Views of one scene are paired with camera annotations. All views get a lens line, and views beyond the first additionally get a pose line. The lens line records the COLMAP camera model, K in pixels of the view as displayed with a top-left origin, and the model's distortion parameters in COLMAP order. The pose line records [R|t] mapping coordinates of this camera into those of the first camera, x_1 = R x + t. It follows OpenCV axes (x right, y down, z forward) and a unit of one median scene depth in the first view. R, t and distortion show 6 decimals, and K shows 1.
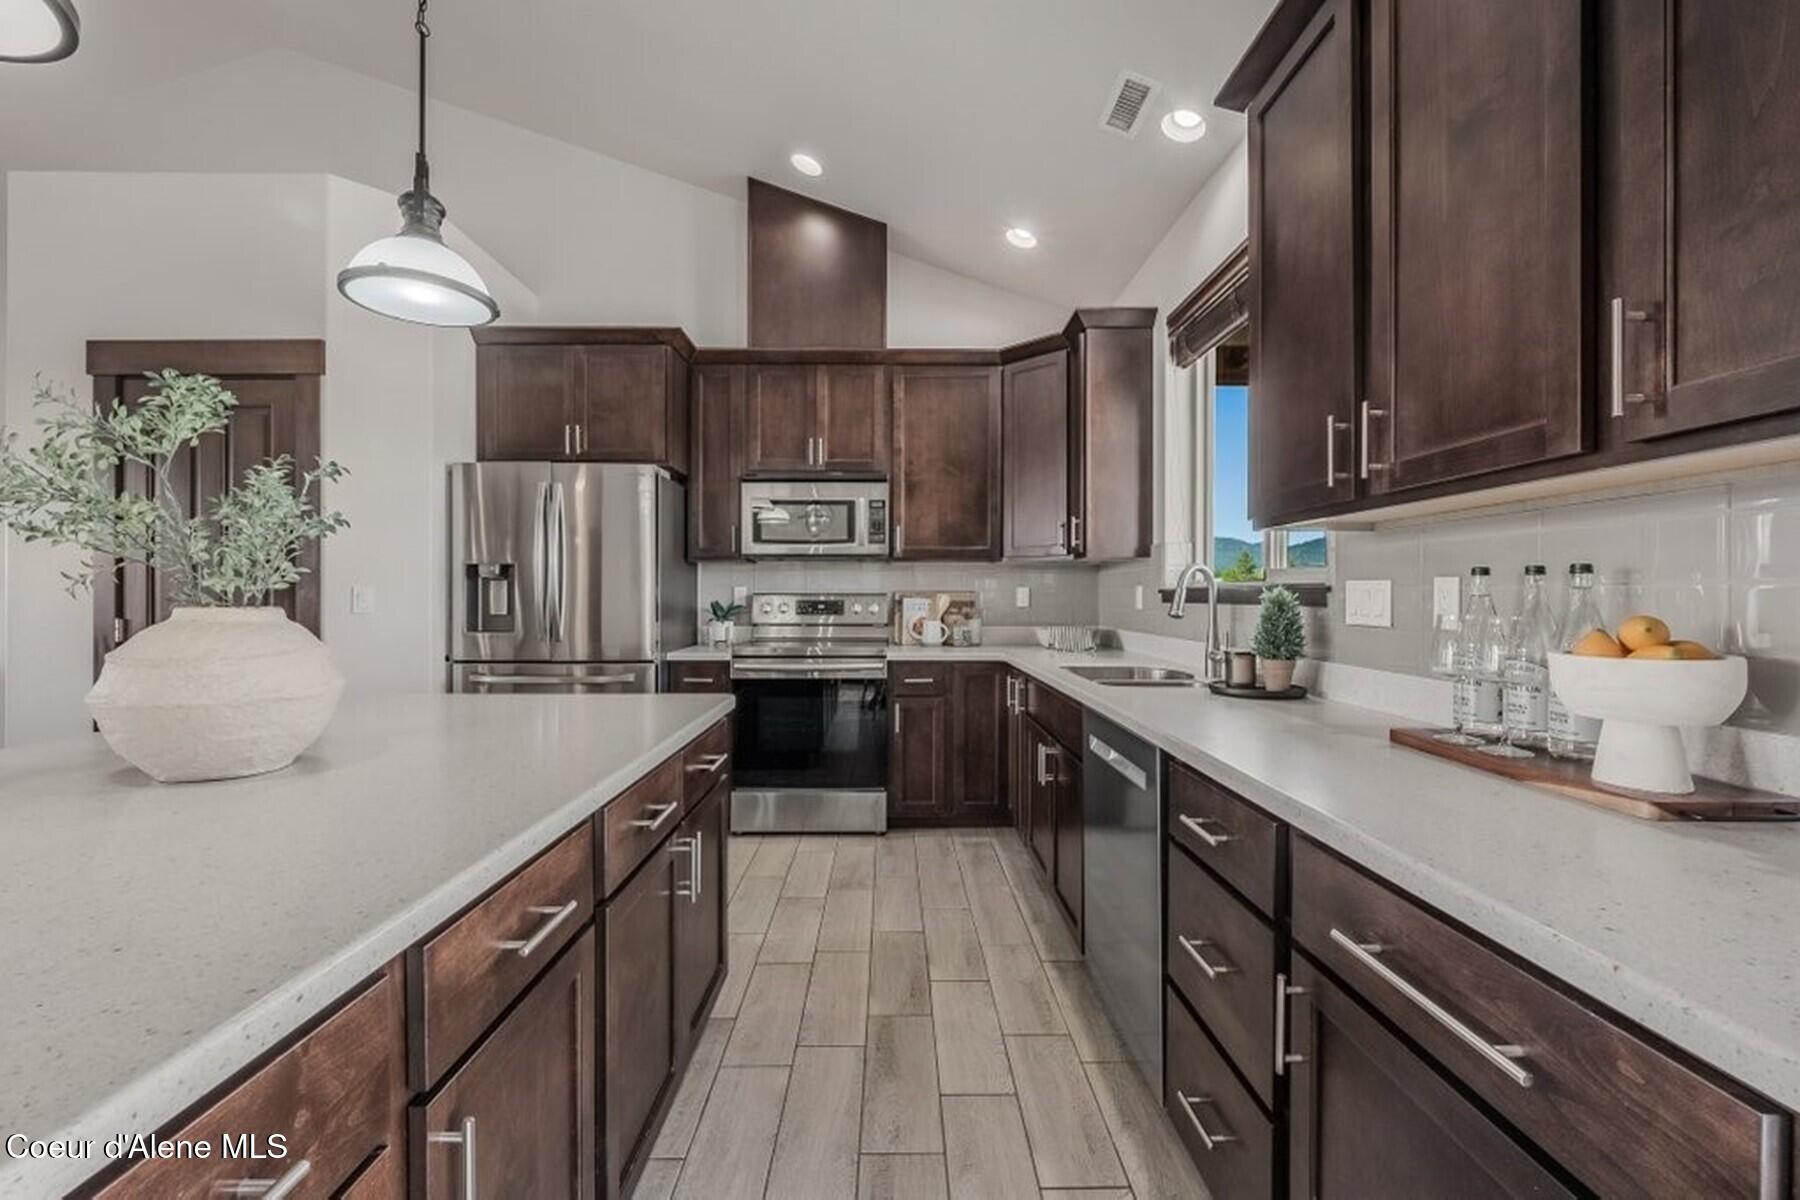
lens RADIAL K [[724.6, 0, 899.9], [0, 724.6, 595.4], [0, 0, 1]] dist [0.000337, 0.000161]
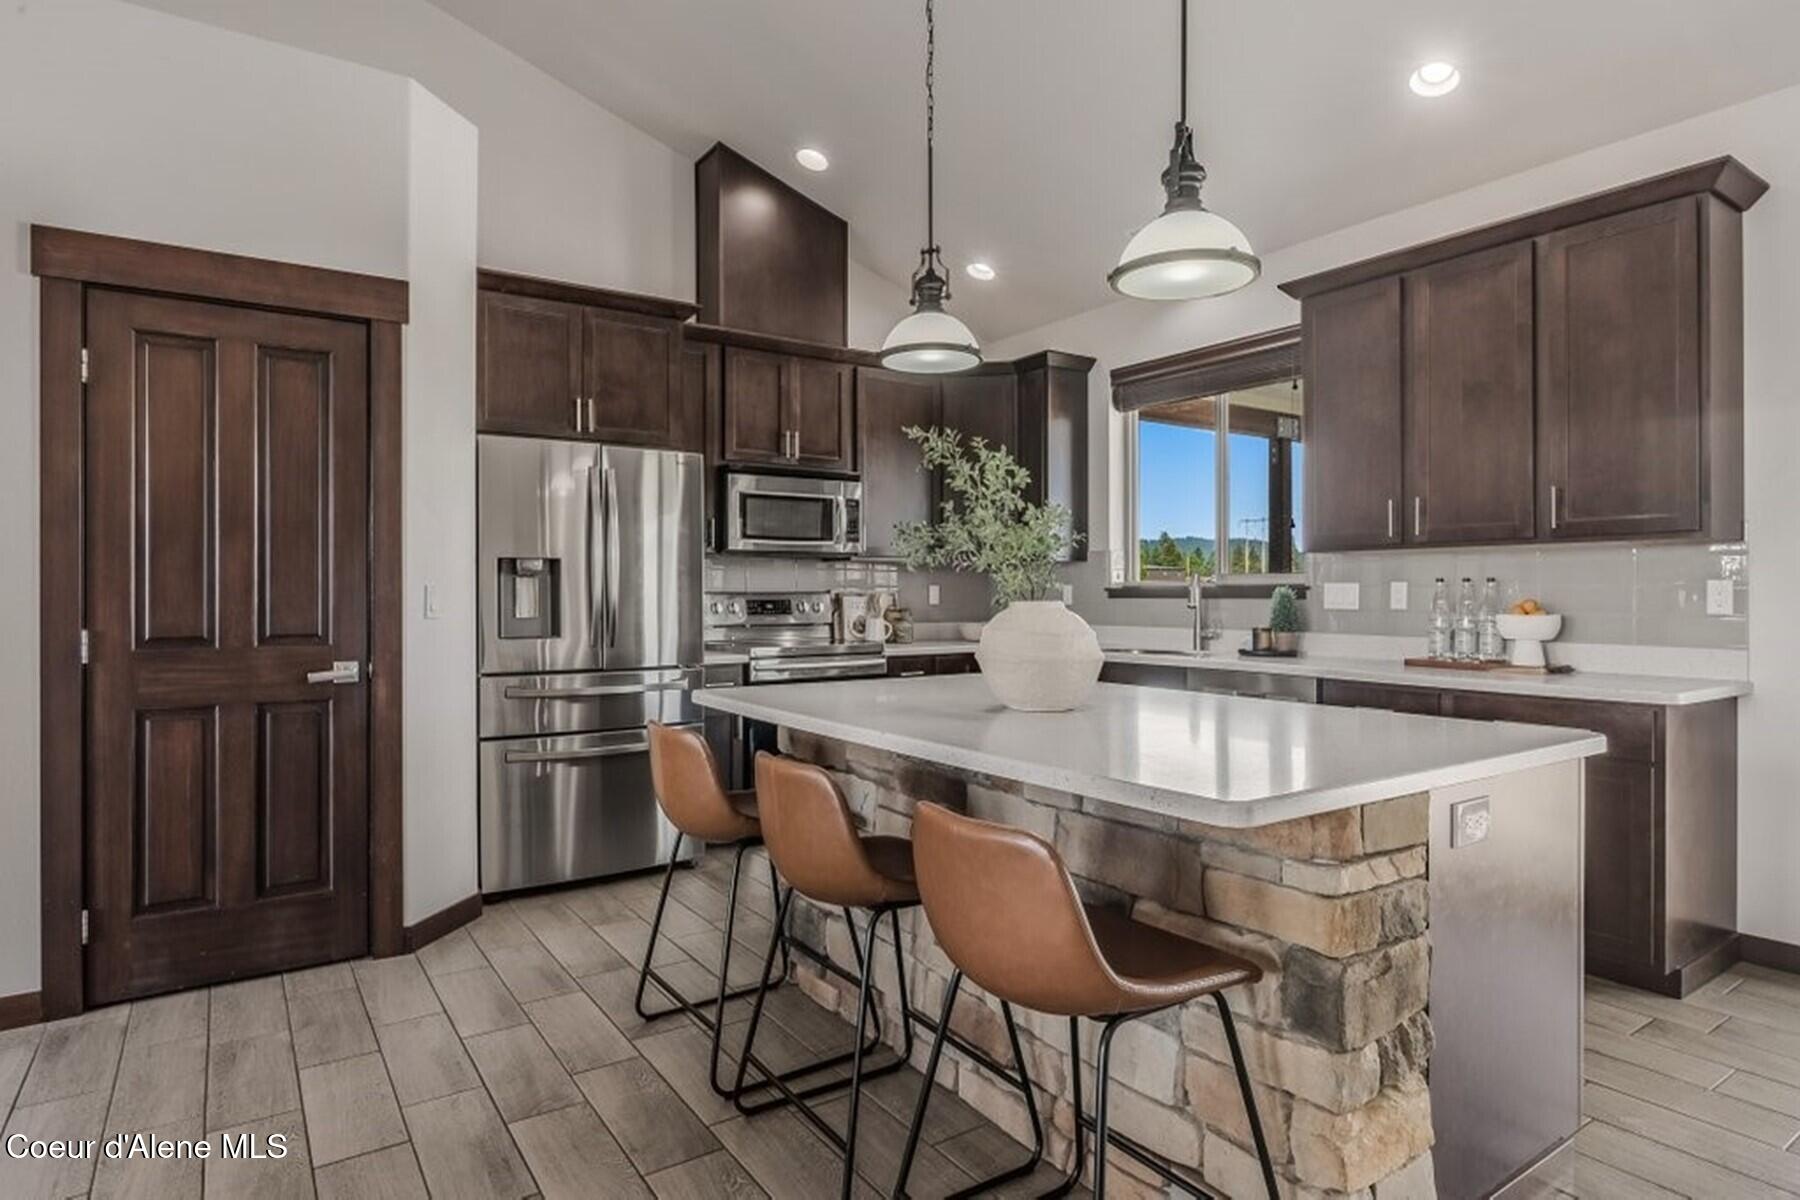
lens RADIAL K [[981.2, 0, 898.5], [0, 981.2, 596.5], [0, 0, 1]] dist [-0.001933, -0.001017]
pose [[0.830479, -0.005224, 0.557026, -0.781056], [0.004040, 0.999986, 0.003355, -0.000300], [-0.557036, -0.000535, 0.830488, -0.180838]]
